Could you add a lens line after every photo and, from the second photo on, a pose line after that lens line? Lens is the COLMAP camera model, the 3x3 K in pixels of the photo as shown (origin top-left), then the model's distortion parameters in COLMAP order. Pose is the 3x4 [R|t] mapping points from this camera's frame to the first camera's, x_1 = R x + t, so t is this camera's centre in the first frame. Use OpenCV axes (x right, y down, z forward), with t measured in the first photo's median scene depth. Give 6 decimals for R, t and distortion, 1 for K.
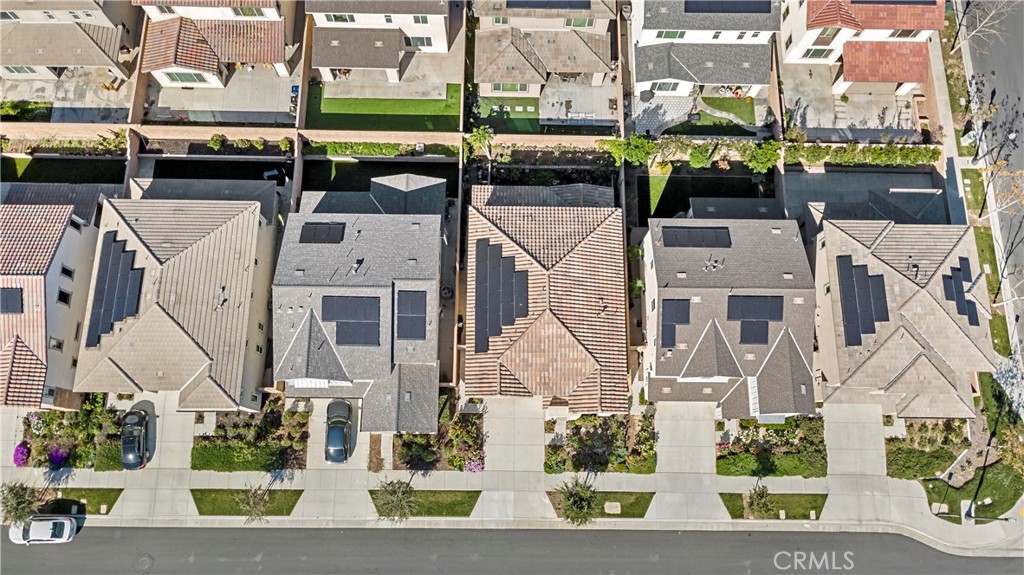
lens RADIAL K [[734.4, 0, 512.0], [0, 734.4, 287.5], [0, 0, 1]] dist [0.011104, 0.004880]
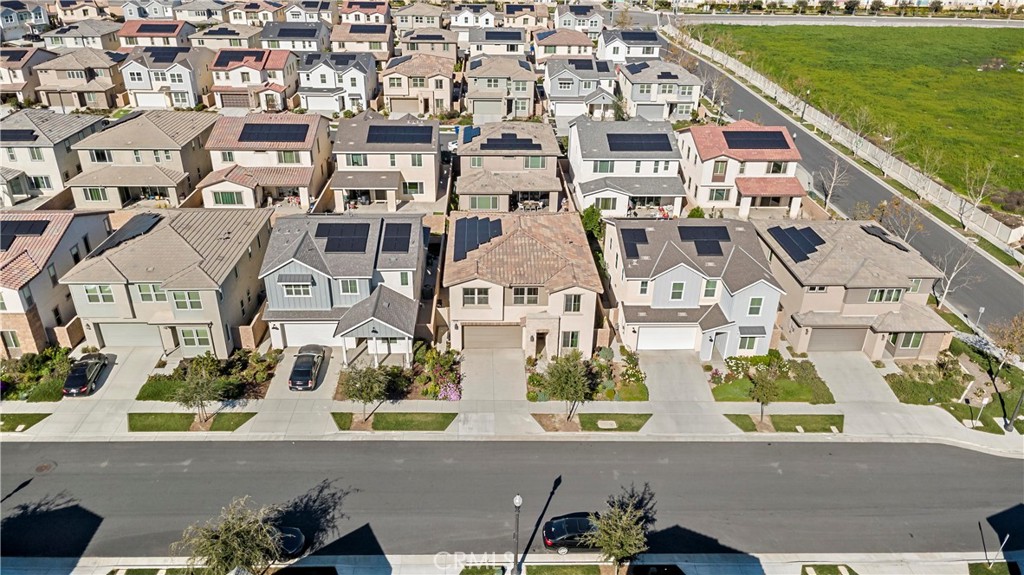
lens RADIAL K [[734.4, 0, 512.0], [0, 734.4, 287.5], [0, 0, 1]] dist [0.011104, 0.004880]
pose [[0.999052, -0.023065, 0.036922, -0.005470], [0.042913, 0.664466, -0.746086, 0.843760], [-0.007325, 0.746963, 0.664825, 0.293098]]
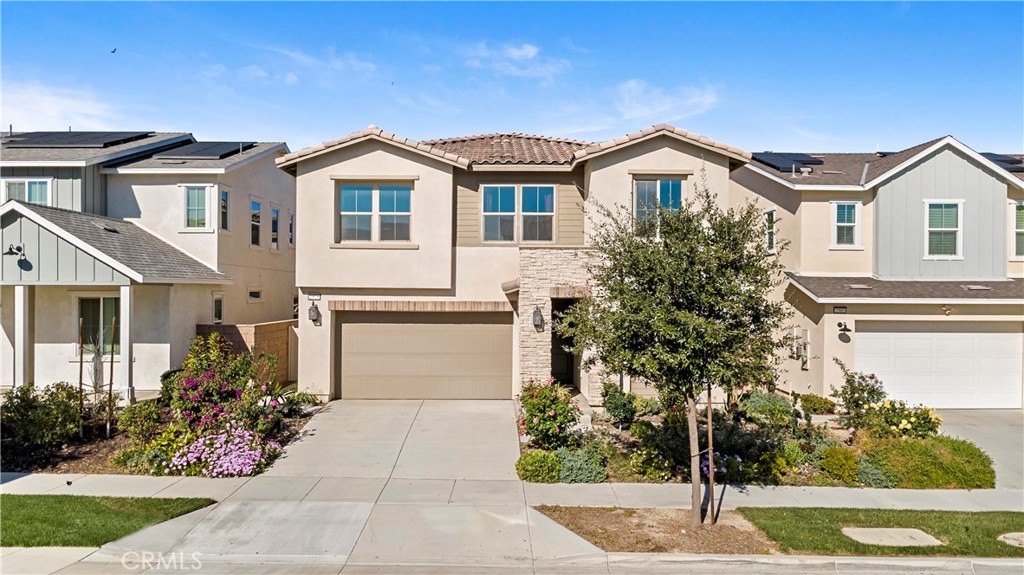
lens RADIAL K [[734.4, 0, 512.0], [0, 734.4, 287.5], [0, 0, 1]] dist [0.011104, 0.004880]
pose [[0.999684, -0.014072, 0.020809, 0.037762], [0.023688, 0.252345, -0.967347, 0.462801], [0.008362, 0.967535, 0.252599, 0.891888]]
